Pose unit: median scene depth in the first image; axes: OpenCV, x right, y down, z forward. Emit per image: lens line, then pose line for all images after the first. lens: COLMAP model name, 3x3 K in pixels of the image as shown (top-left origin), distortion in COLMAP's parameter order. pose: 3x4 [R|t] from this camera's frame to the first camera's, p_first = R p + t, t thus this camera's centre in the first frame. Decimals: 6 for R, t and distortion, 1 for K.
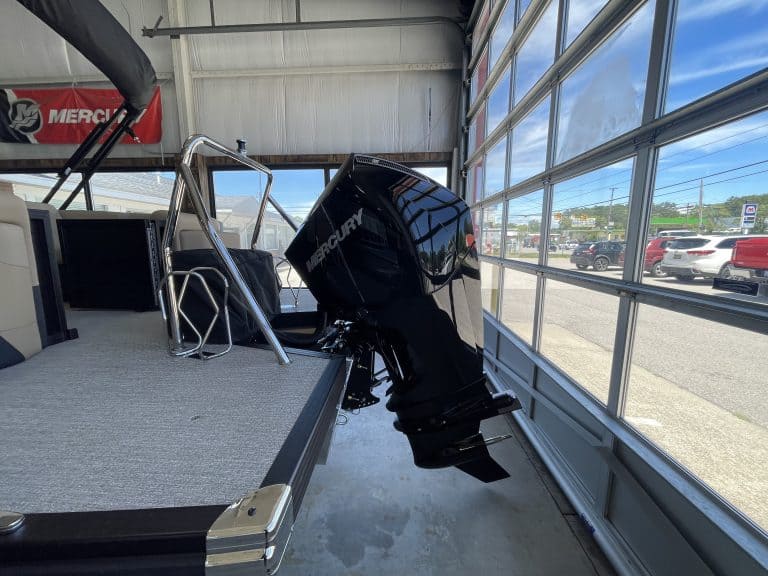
lens RADIAL K [[309.8, 0, 381.7], [0, 309.8, 288.1], [0, 0, 1]] dist [-0.001873, -0.000872]
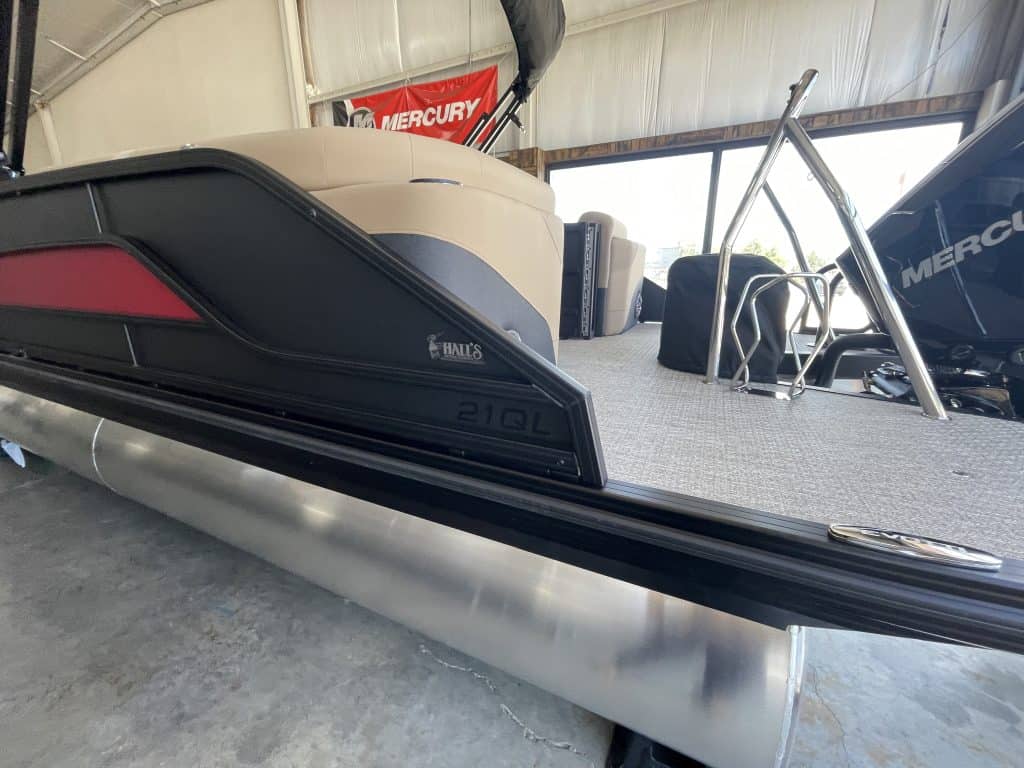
lens RADIAL K [[413.0, 0, 503.0], [0, 413.0, 382.7], [0, 0, 1]] dist [-0.001873, -0.000872]
pose [[0.917567, 0.099169, -0.385016, -0.209660], [-0.056295, 0.991042, 0.121102, 0.028519], [0.393577, -0.089445, 0.914930, -0.038819]]
